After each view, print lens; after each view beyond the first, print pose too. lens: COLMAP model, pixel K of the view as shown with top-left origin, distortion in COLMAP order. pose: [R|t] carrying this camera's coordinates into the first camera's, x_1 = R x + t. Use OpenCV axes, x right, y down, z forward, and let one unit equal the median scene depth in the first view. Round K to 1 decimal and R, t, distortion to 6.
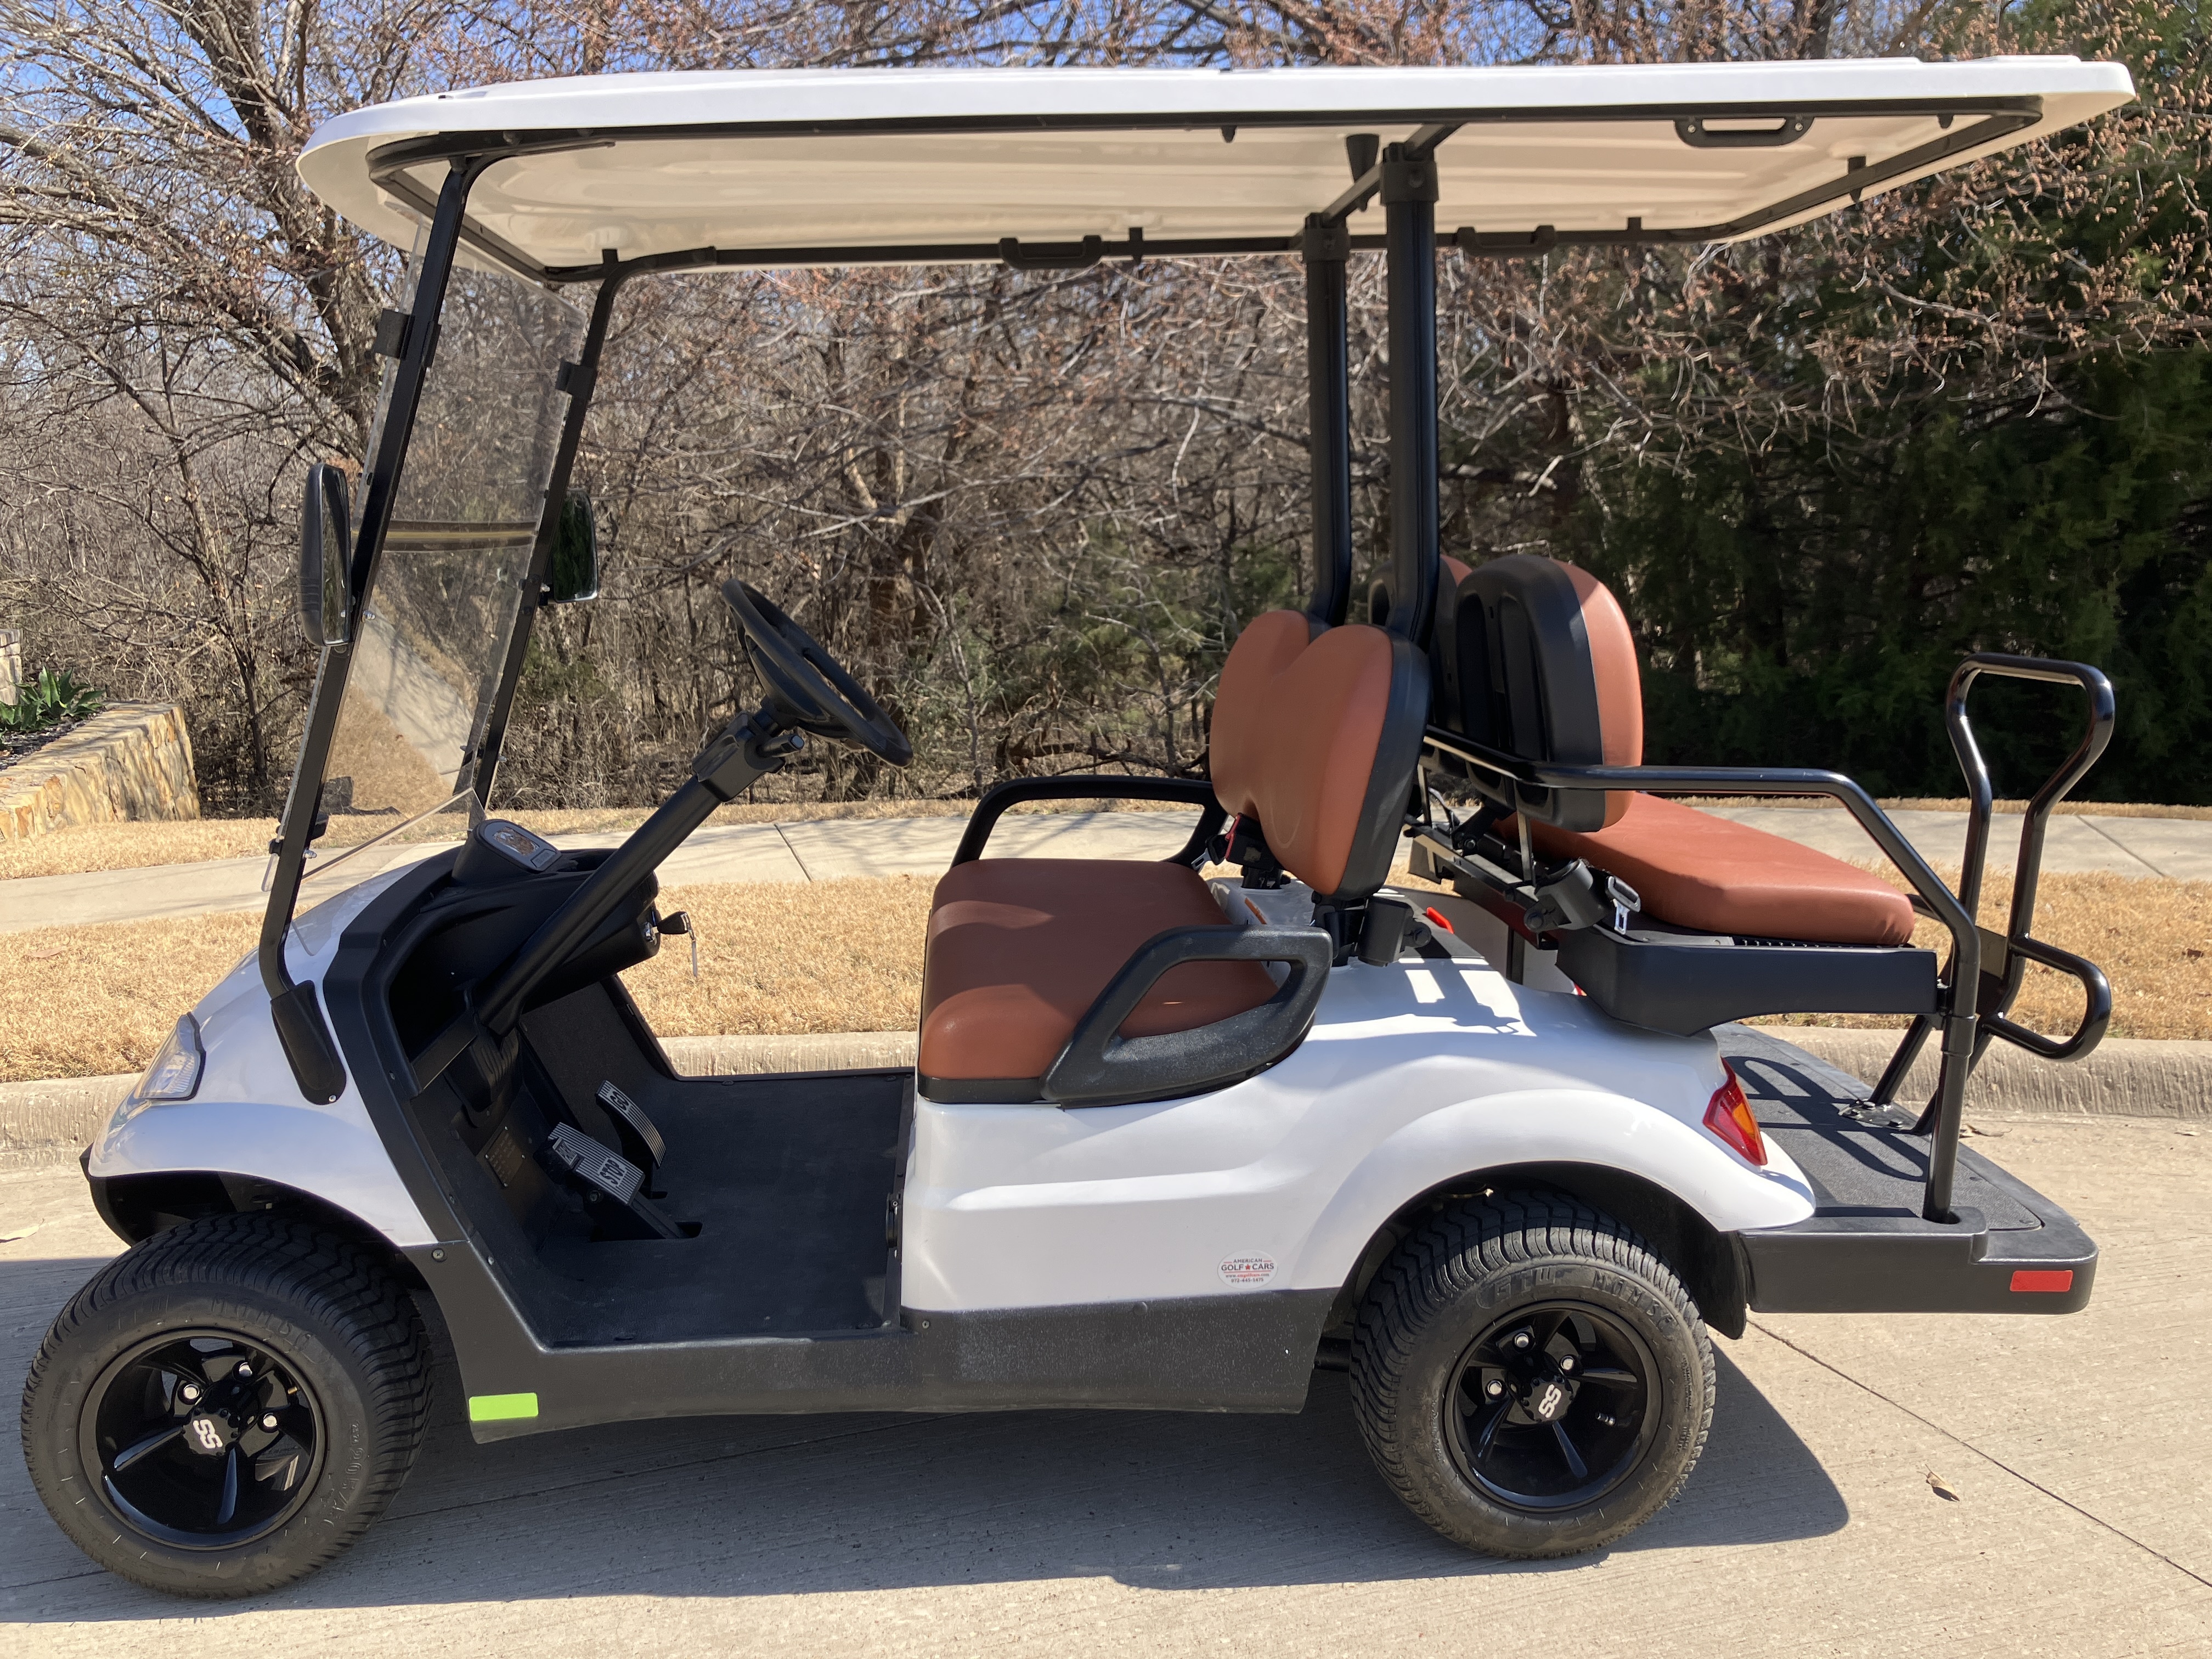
lens RADIAL K [[1807.7, 0, 1145.7], [0, 1807.7, 795.9], [0, 0, 1]] dist [0.012338, -0.000474]
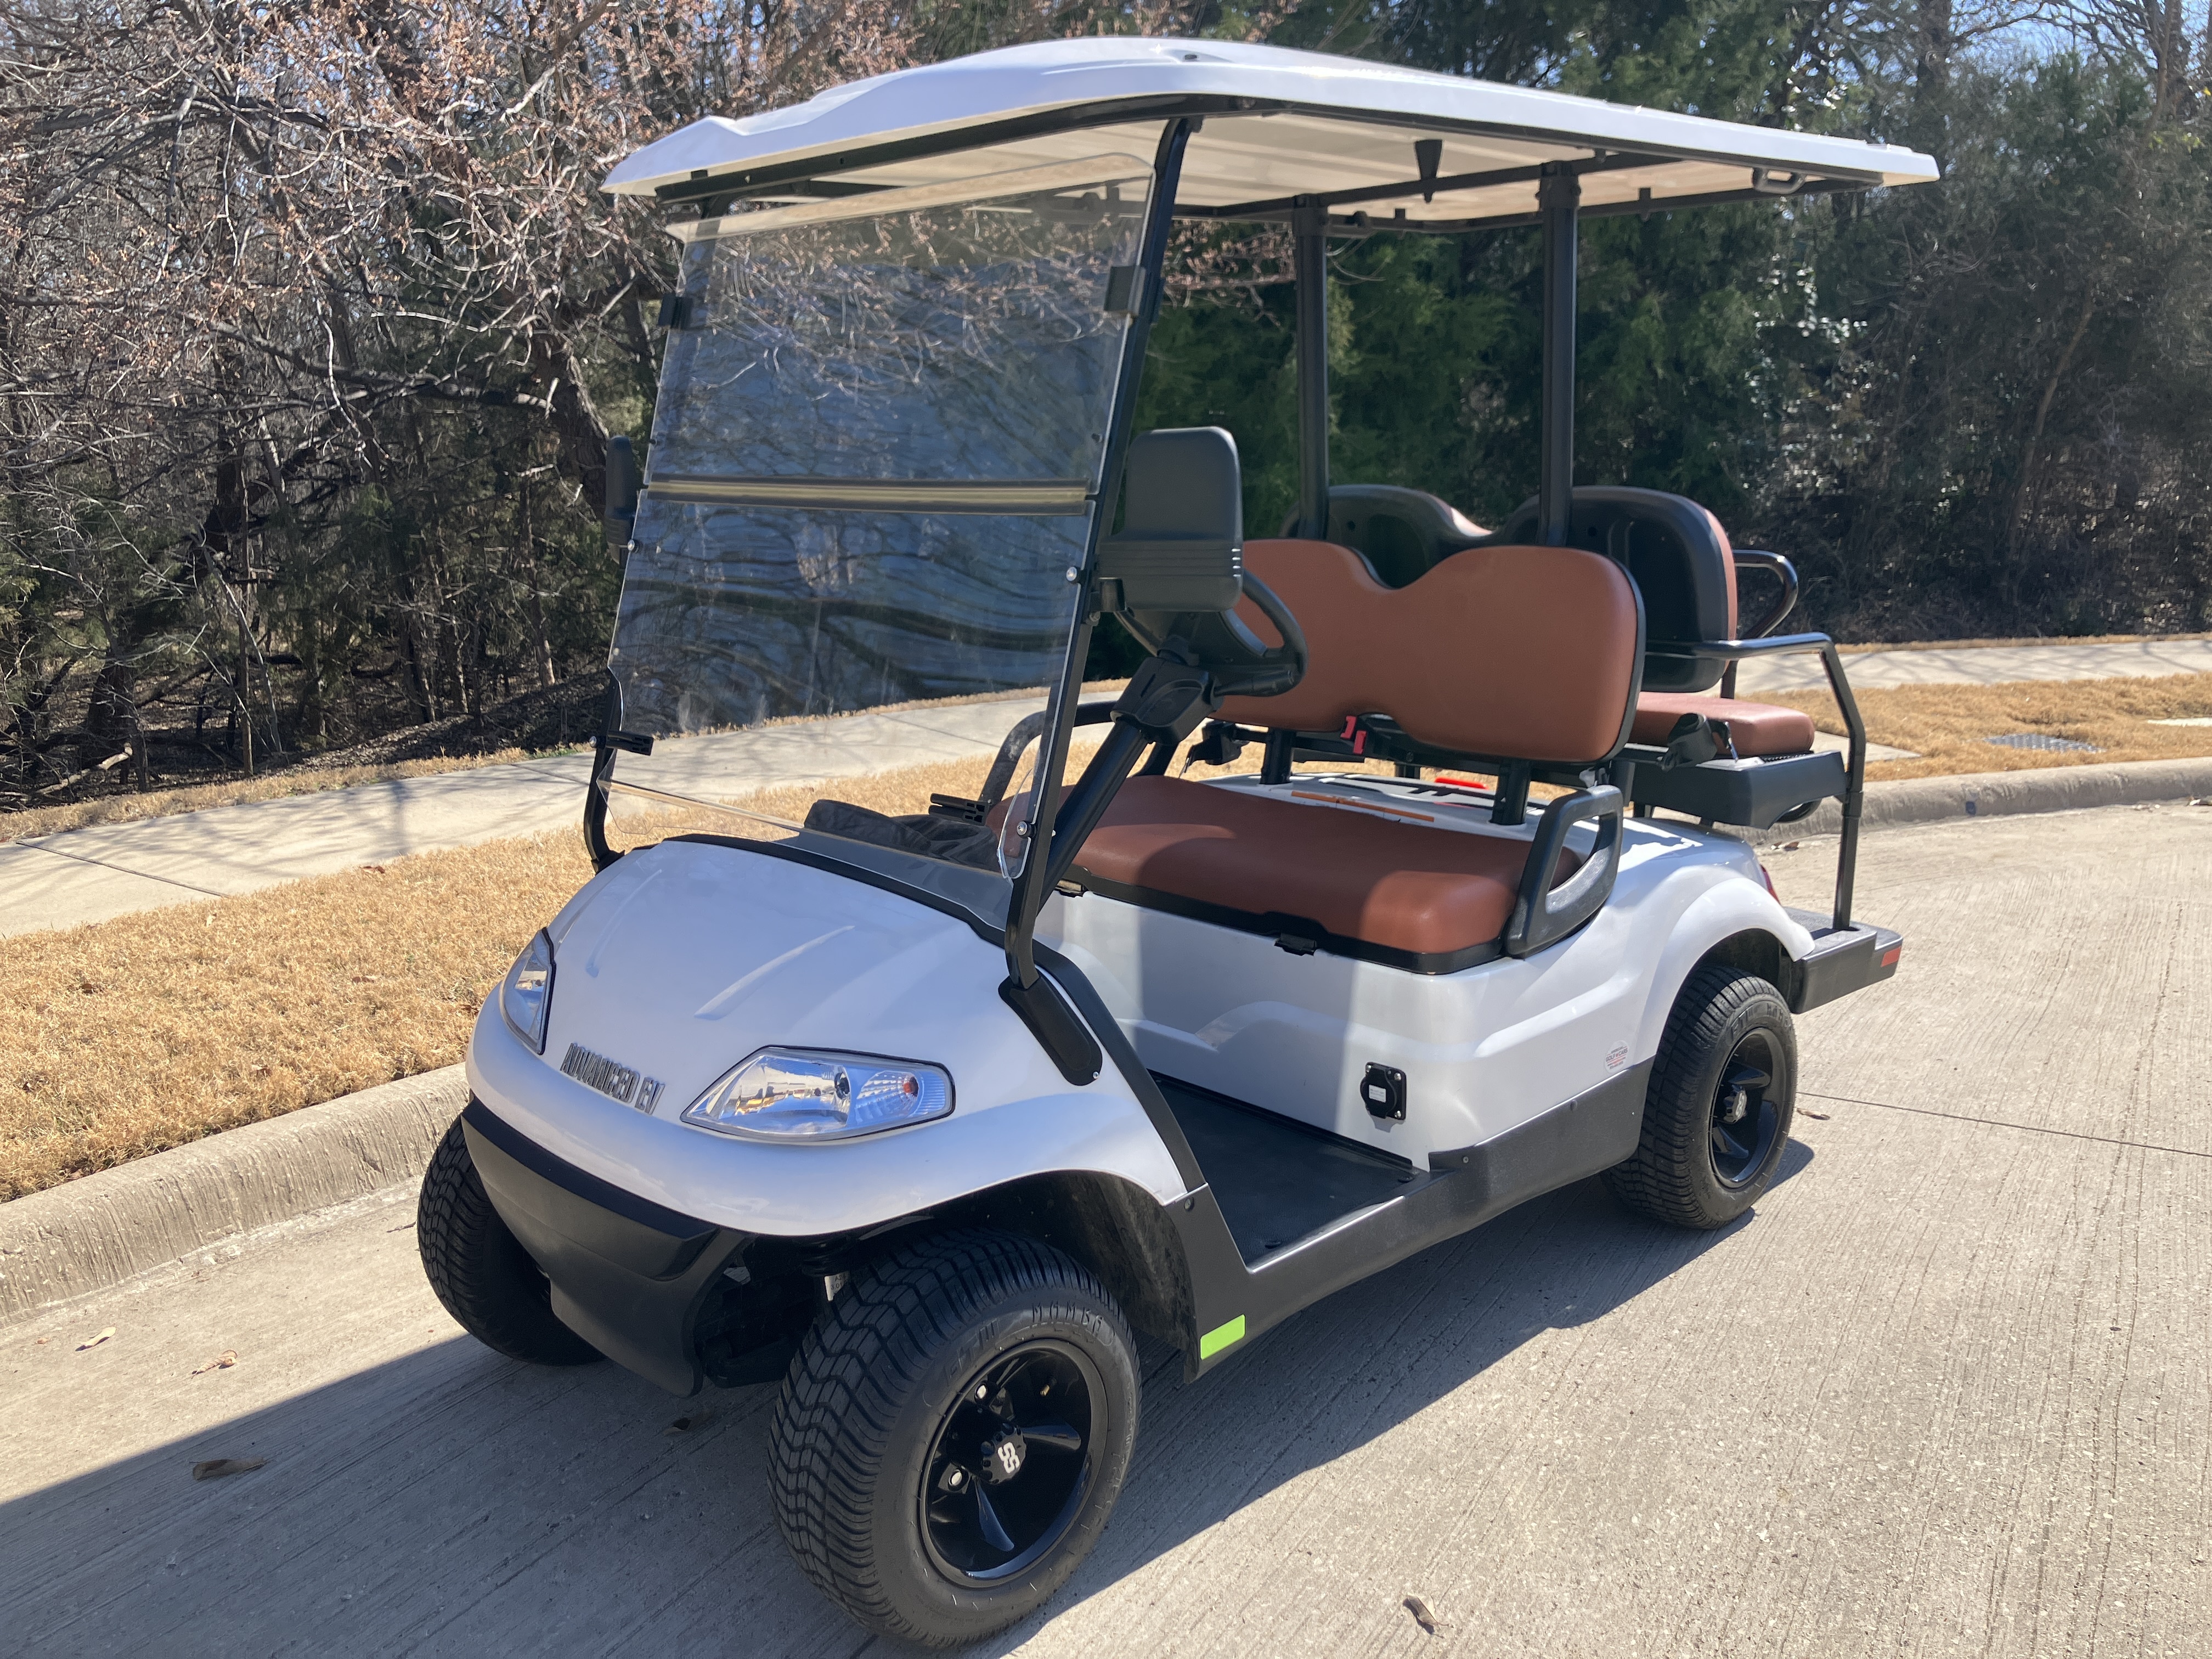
lens RADIAL K [[1807.7, 0, 1113.1], [0, 1807.7, 797.9], [0, 0, 1]] dist [0.012338, -0.000474]
pose [[0.776586, -0.130540, 0.616338, -0.298228], [0.102695, 0.991443, 0.080591, -0.017644], [-0.621584, 0.000709, 0.783347, 0.067305]]
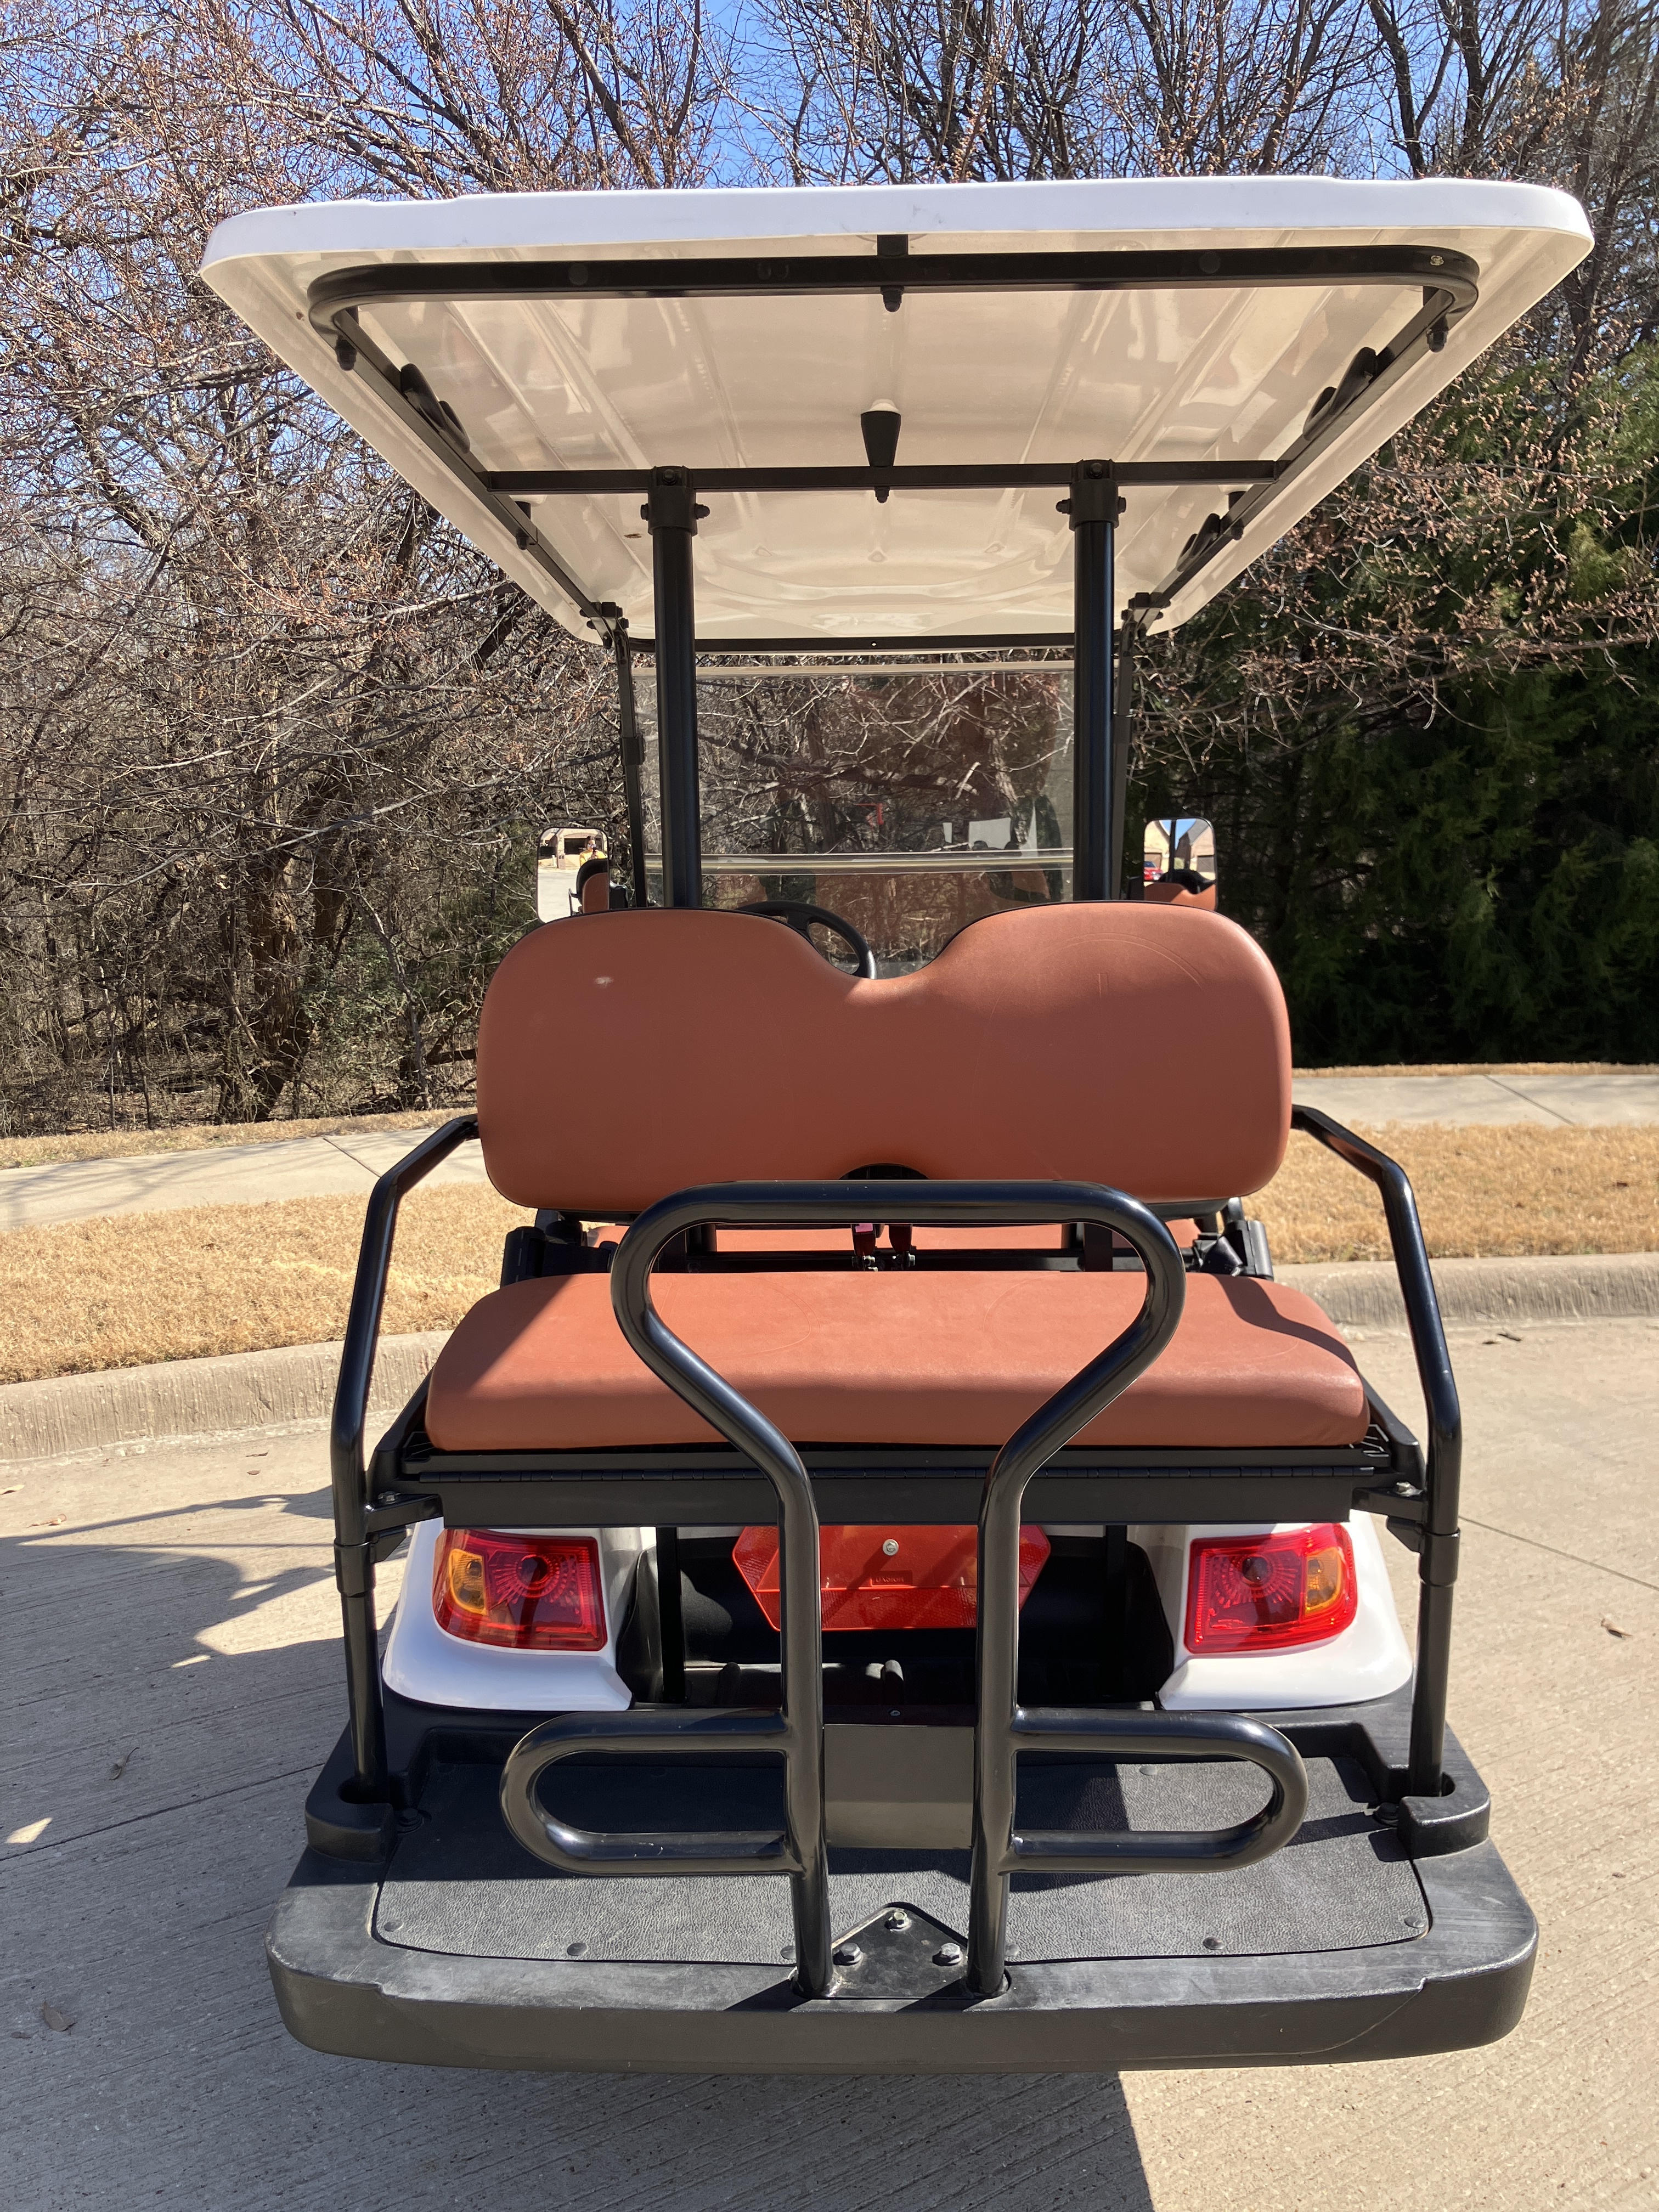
lens RADIAL K [[1807.7, 0, 843.8], [0, 1807.7, 1108.2], [0, 0, 1]] dist [0.012338, -0.000474]
pose [[0.980260, -0.046337, 0.192208, -0.105664], [0.044721, 0.998918, 0.012743, -0.001347], [-0.192591, -0.003896, 0.981271, -0.053413]]
